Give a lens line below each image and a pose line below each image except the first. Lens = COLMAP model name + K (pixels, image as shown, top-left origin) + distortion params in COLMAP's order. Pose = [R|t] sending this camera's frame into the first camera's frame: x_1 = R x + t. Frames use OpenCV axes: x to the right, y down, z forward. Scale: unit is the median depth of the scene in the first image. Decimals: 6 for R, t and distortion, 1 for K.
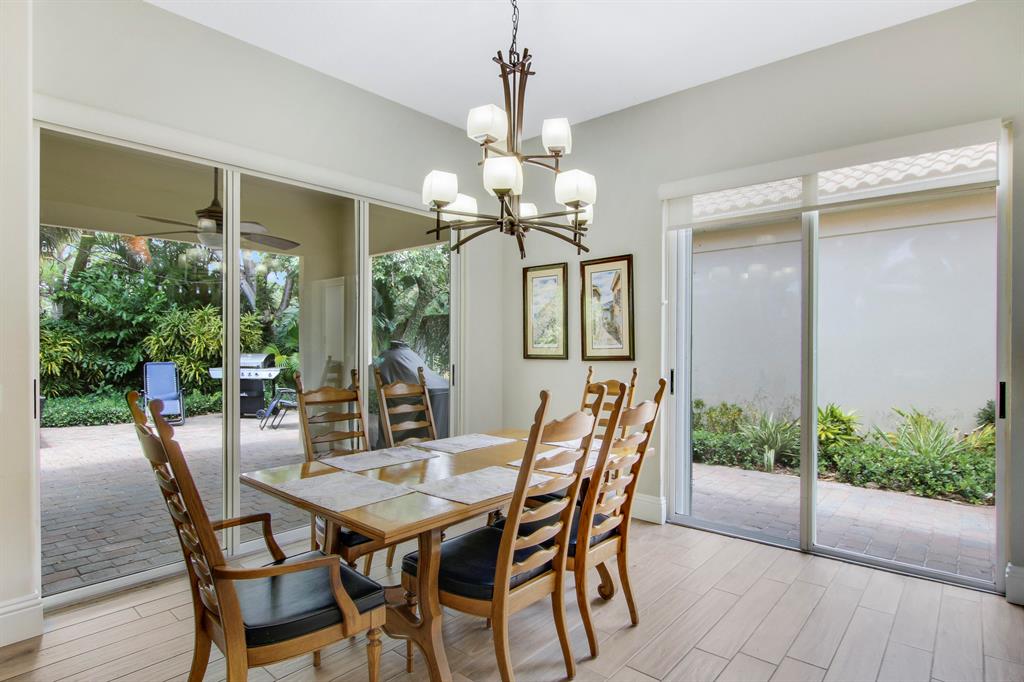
lens RADIAL K [[552.5, 0, 512.0], [0, 552.5, 341.0], [0, 0, 1]] dist [-0.024428, 0.000019]
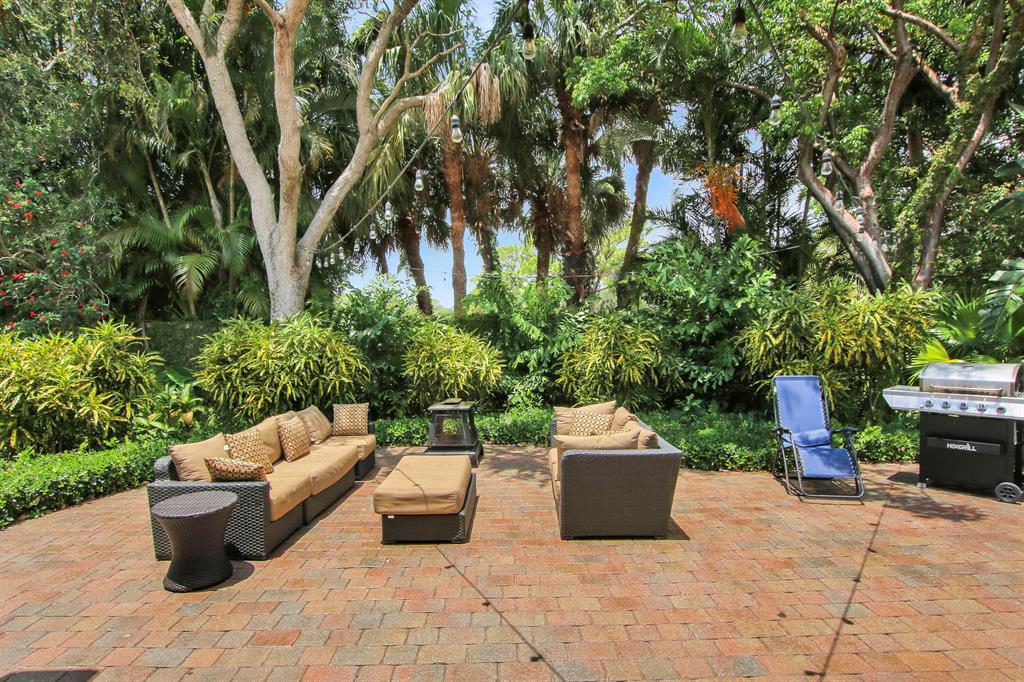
lens RADIAL K [[563.2, 0, 489.0], [0, 563.2, 350.1], [0, 0, 1]] dist [-0.023624, 0.000308]
pose [[0.649160, 0.011905, -0.760559, -0.354531], [0.013038, 0.999556, 0.026774, -0.006750], [0.760541, -0.027297, 0.648716, 0.316935]]
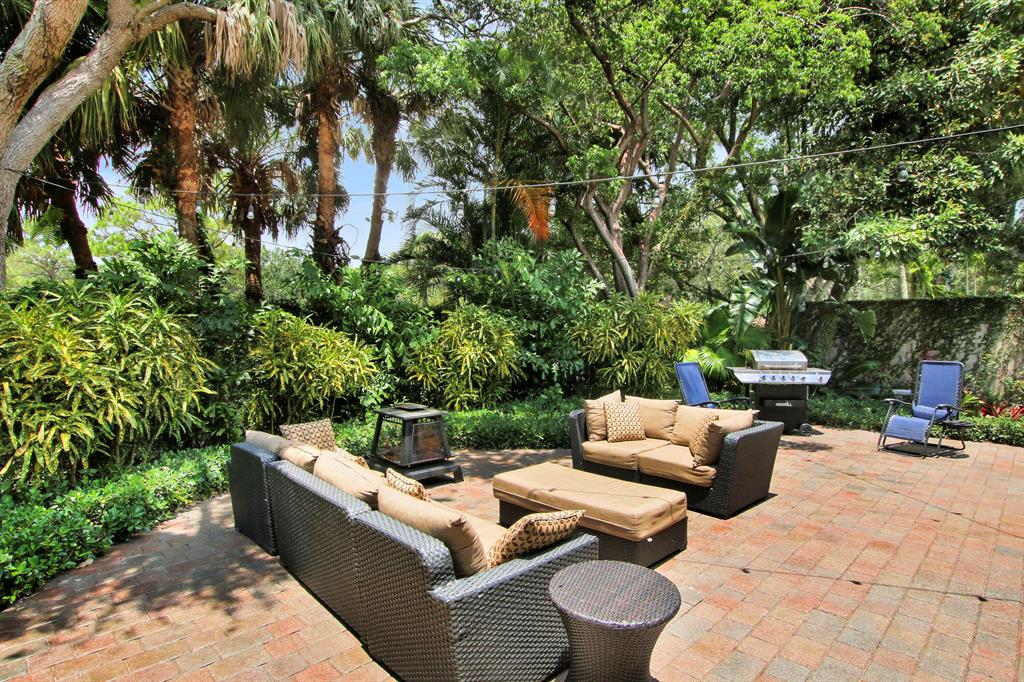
lens RADIAL K [[542.6, 0, 508.5], [0, 542.6, 337.5], [0, 0, 1]] dist [-0.023103, 0.001095]
pose [[0.997711, 0.001338, -0.067615, -0.735825], [-0.000566, 0.999934, 0.011442, -0.002787], [0.067626, -0.011378, 0.997646, 0.203740]]
